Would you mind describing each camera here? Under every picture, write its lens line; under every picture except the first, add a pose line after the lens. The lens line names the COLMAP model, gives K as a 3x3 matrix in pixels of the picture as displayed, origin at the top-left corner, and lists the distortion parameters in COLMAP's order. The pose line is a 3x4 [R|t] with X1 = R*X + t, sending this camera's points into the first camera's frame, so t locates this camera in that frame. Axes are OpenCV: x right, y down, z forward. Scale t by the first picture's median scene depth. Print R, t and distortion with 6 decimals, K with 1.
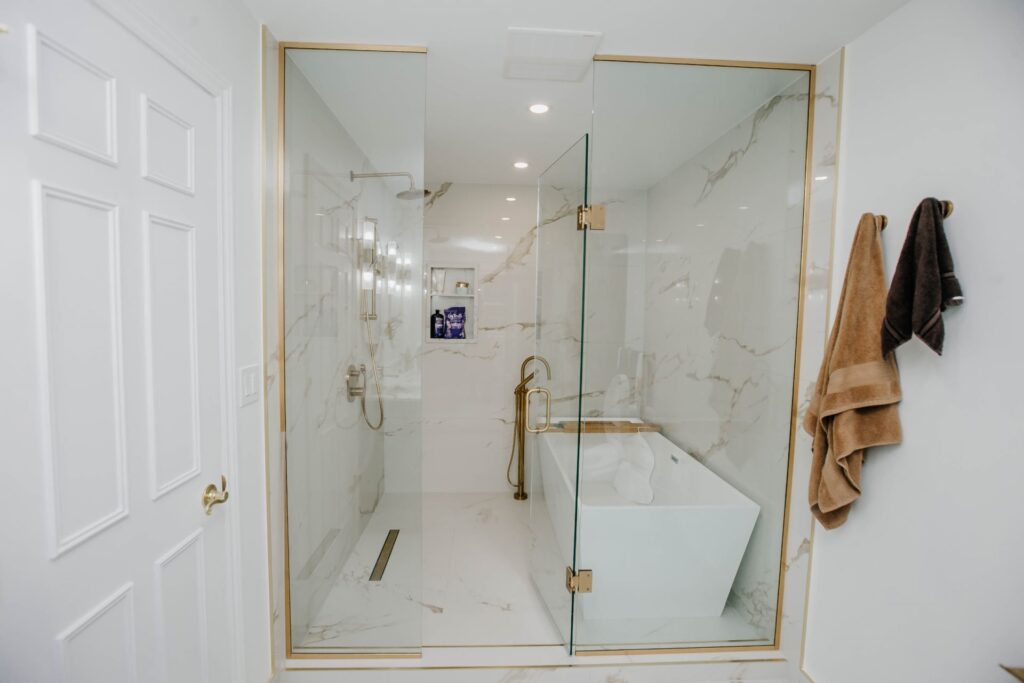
lens RADIAL K [[471.5, 0, 506.3], [0, 471.5, 338.9], [0, 0, 1]] dist [-0.058202, 0.024405]
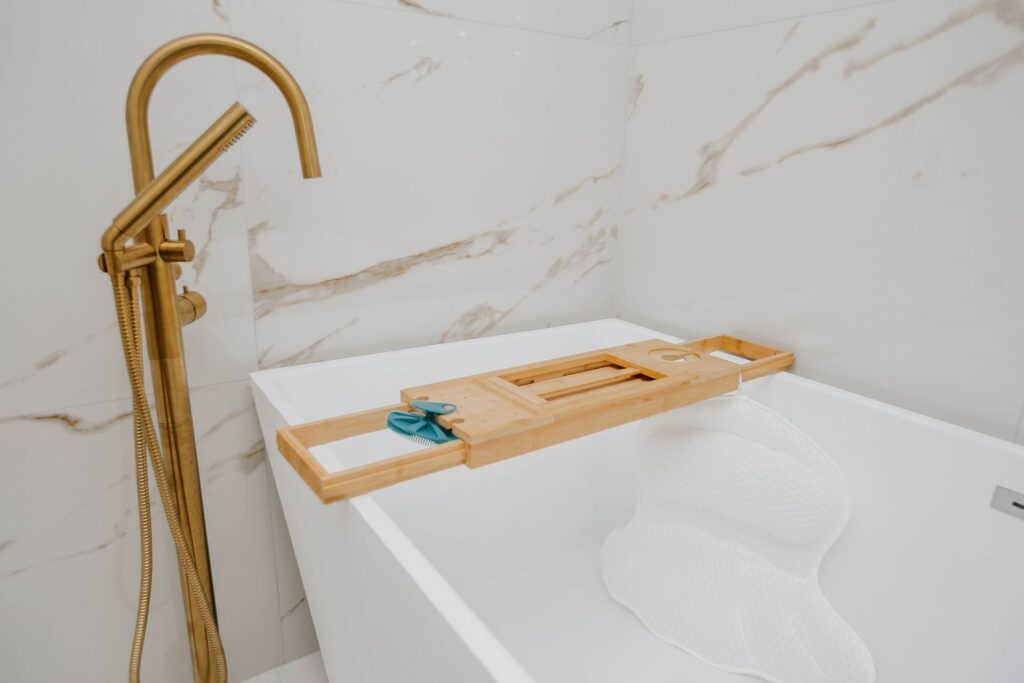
lens RADIAL K [[652.5, 0, 512.0], [0, 652.5, 341.5], [0, 0, 1]] dist [-0.062270, 0.087585]
pose [[0.856310, -0.139773, 0.497189, 0.023713], [0.023624, 0.972275, 0.232645, 0.089790], [-0.515921, -0.187471, 0.835871, 0.715147]]
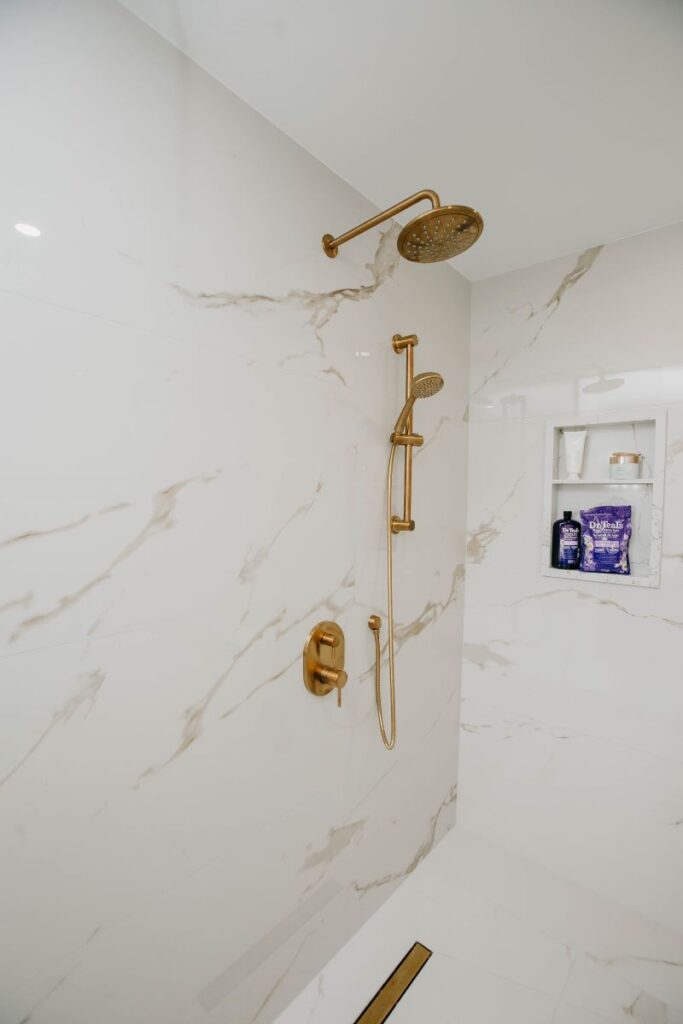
lens RADIAL K [[471.5, 0, 339.8], [0, 471.5, 521.8], [0, 0, 1]] dist [-0.058202, 0.024405]
pose [[0.717760, 0.027029, -0.695765, 0.023987], [-0.042778, 0.999070, -0.005318, -0.038278], [0.694975, 0.033581, 0.718250, 0.480199]]
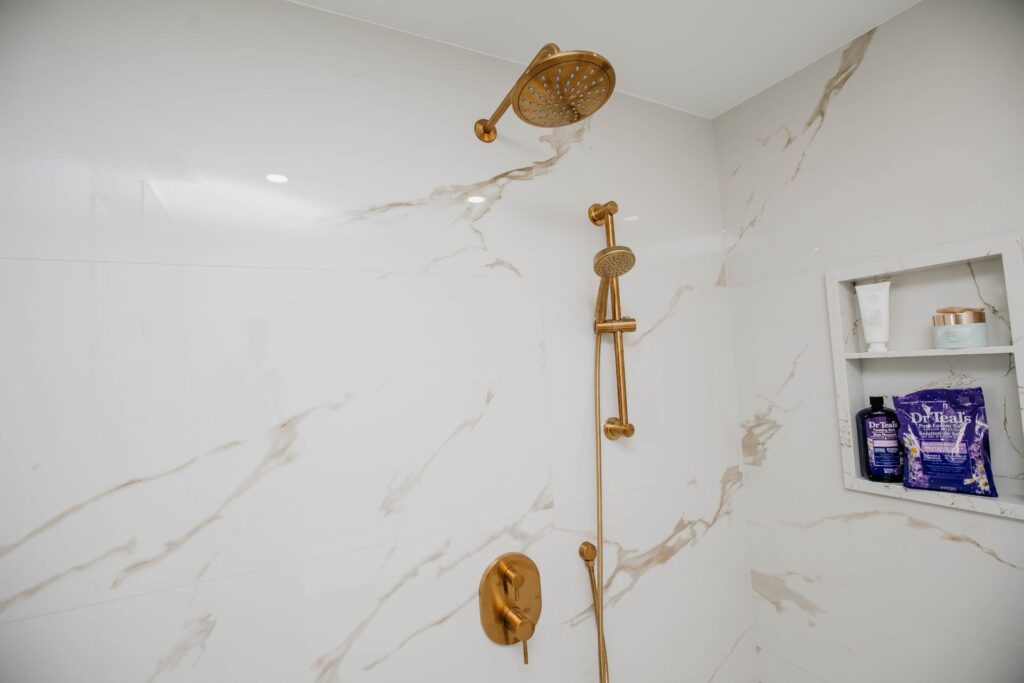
lens RADIAL K [[471.5, 0, 506.3], [0, 471.5, 338.9], [0, 0, 1]] dist [-0.058202, 0.024405]
pose [[0.405764, -0.092789, -0.909256, 0.056484], [0.009056, 0.995193, -0.097517, -0.074460], [0.913933, 0.031335, 0.404654, 0.611812]]
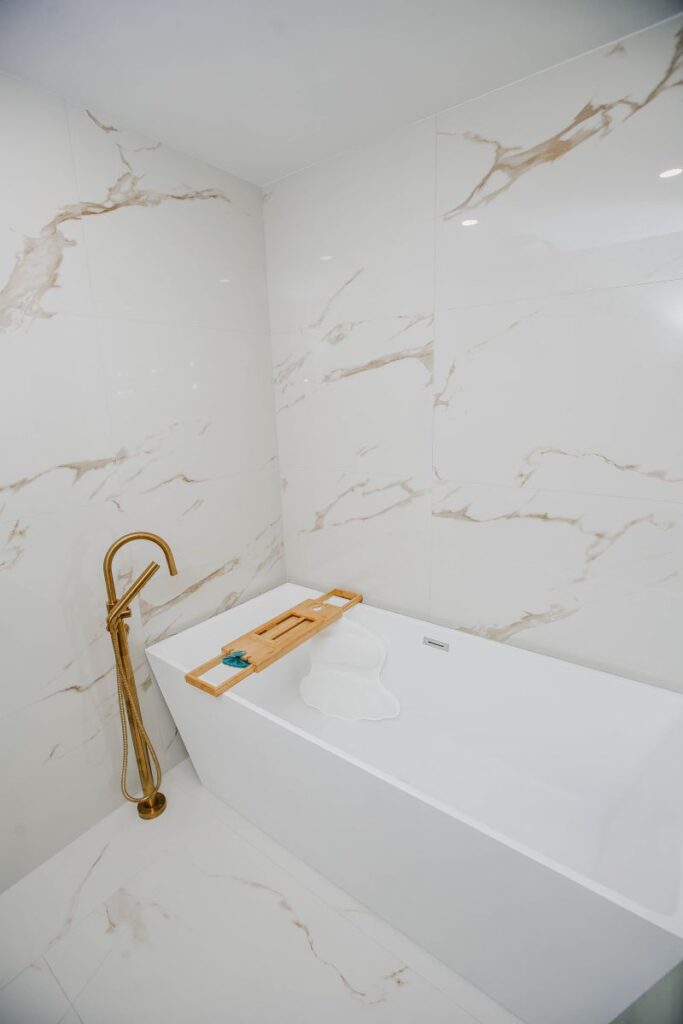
lens RADIAL K [[471.5, 0, 339.8], [0, 471.5, 521.8], [0, 0, 1]] dist [-0.058202, 0.024405]
pose [[0.640846, -0.240341, 0.729076, -0.129422], [0.094184, 0.967168, 0.236042, -0.059300], [-0.761870, -0.082599, 0.642442, 0.555512]]
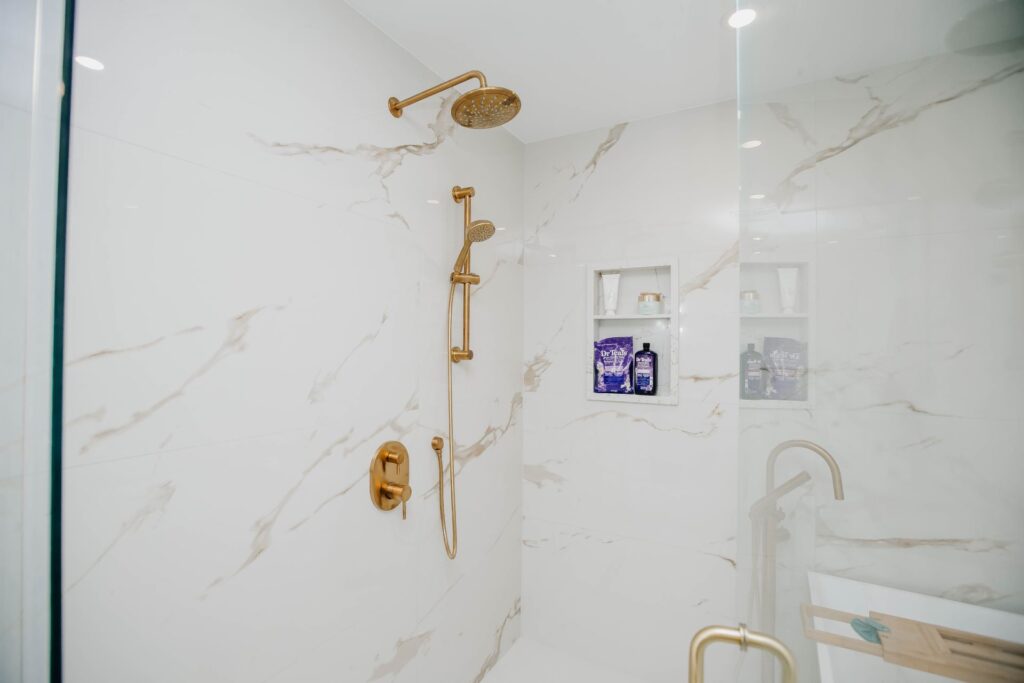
lens RADIAL K [[471.5, 0, 506.3], [0, 471.5, 338.9], [0, 0, 1]] dist [-0.058202, 0.024405]
pose [[0.837701, -0.017132, -0.545860, 0.066069], [-0.026118, 0.997107, -0.071377, -0.022530], [0.545504, 0.074049, 0.834831, 0.451478]]
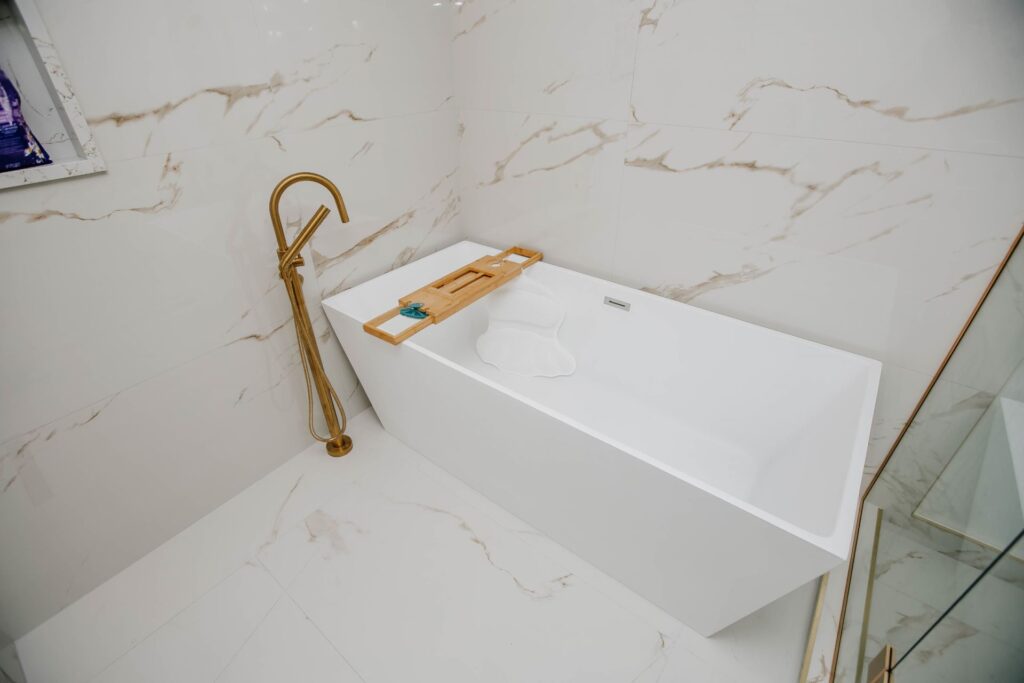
lens RADIAL K [[471.5, 0, 506.3], [0, 471.5, 338.9], [0, 0, 1]] dist [-0.058202, 0.024405]
pose [[0.658601, -0.425856, 0.620396, -0.126940], [0.076322, 0.858007, 0.507937, -0.030830], [-0.748611, -0.287178, 0.597587, 0.570960]]
